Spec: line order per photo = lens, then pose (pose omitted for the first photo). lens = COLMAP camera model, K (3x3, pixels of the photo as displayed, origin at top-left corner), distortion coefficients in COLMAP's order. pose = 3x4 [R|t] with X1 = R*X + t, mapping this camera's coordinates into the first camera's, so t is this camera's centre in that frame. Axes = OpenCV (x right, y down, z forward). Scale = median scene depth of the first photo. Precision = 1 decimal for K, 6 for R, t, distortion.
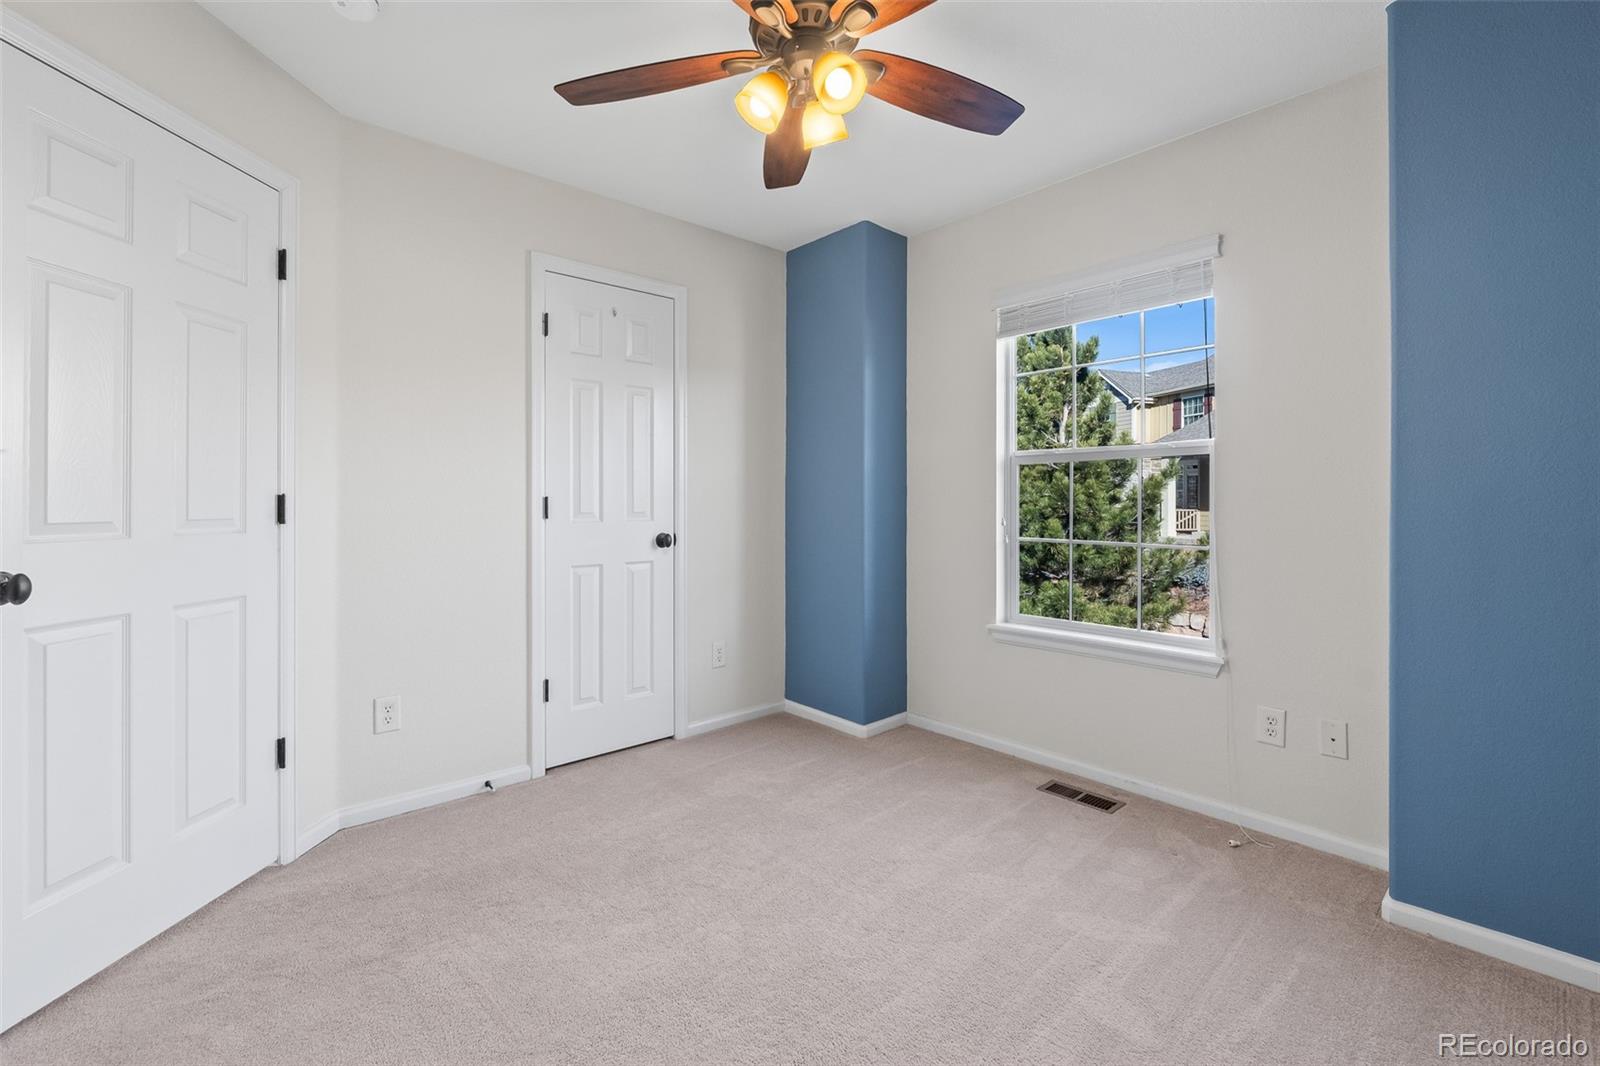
lens RADIAL K [[704.1, 0, 769.3], [0, 704.1, 504.7], [0, 0, 1]] dist [-0.000959, -0.000037]
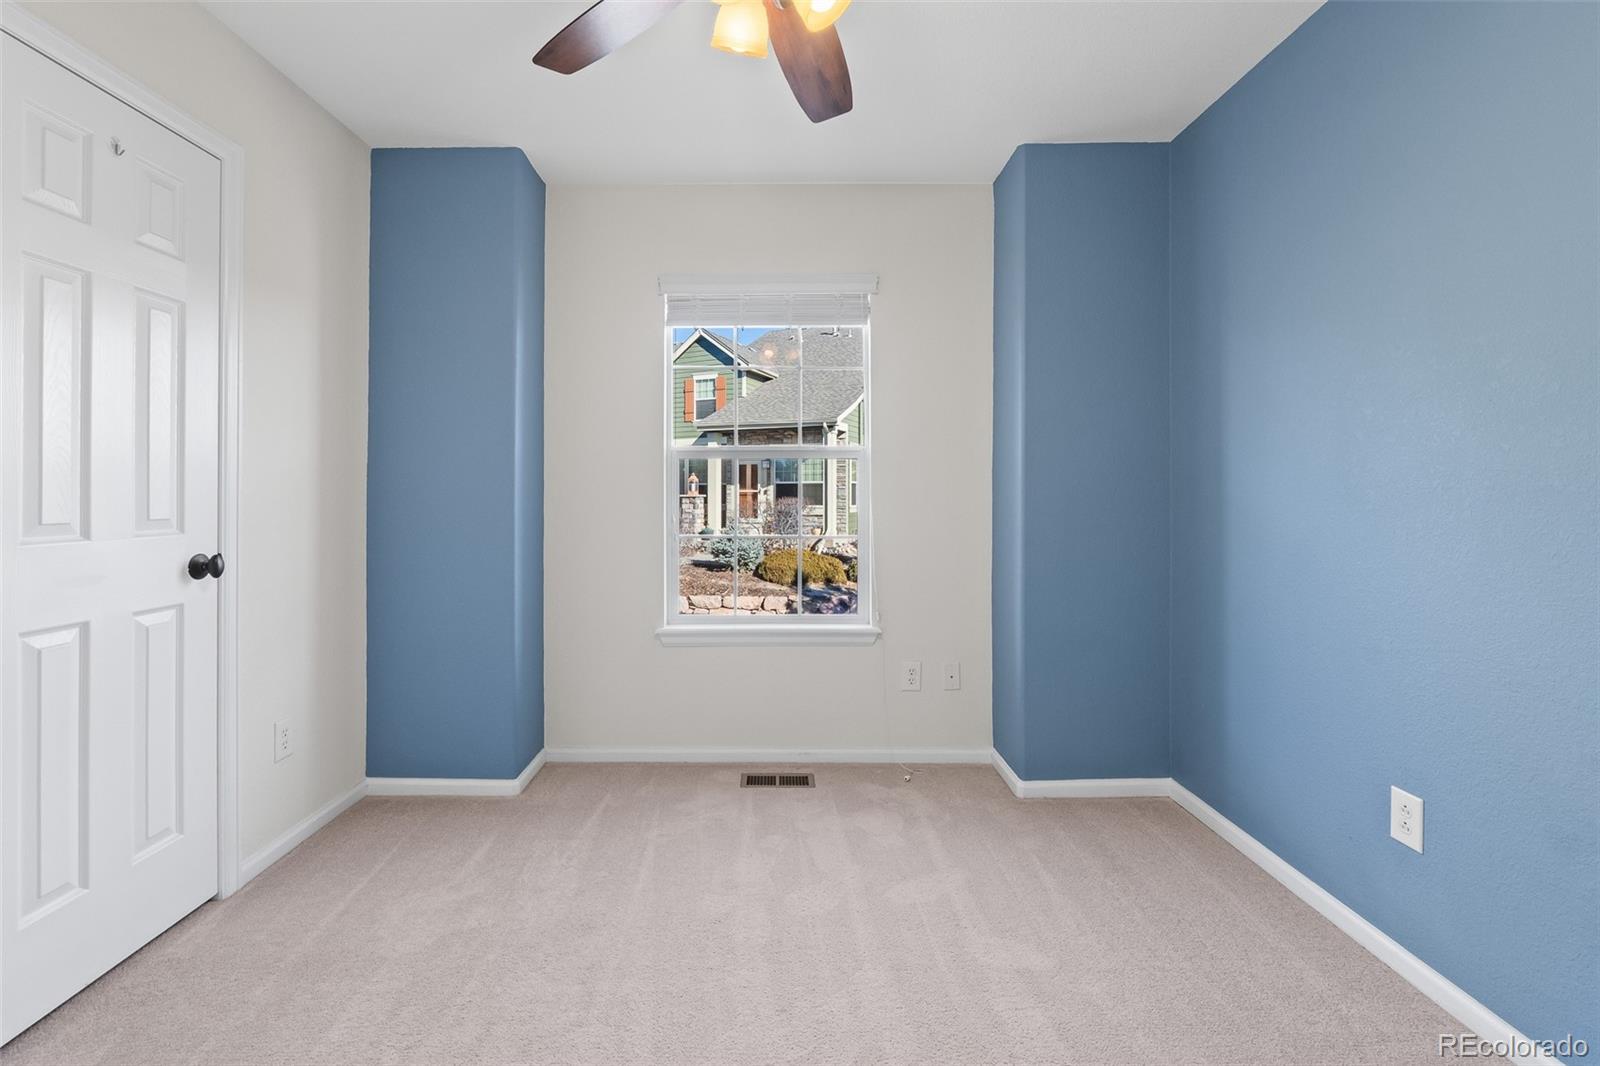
lens RADIAL K [[701.9, 0, 800.6], [0, 701.9, 496.5], [0, 0, 1]] dist [-0.001009, -0.000589]
pose [[0.649485, -0.002050, 0.760372, -0.310094], [0.004527, 0.999989, -0.001171, -0.005340], [-0.760361, 0.004203, 0.649487, 0.281546]]
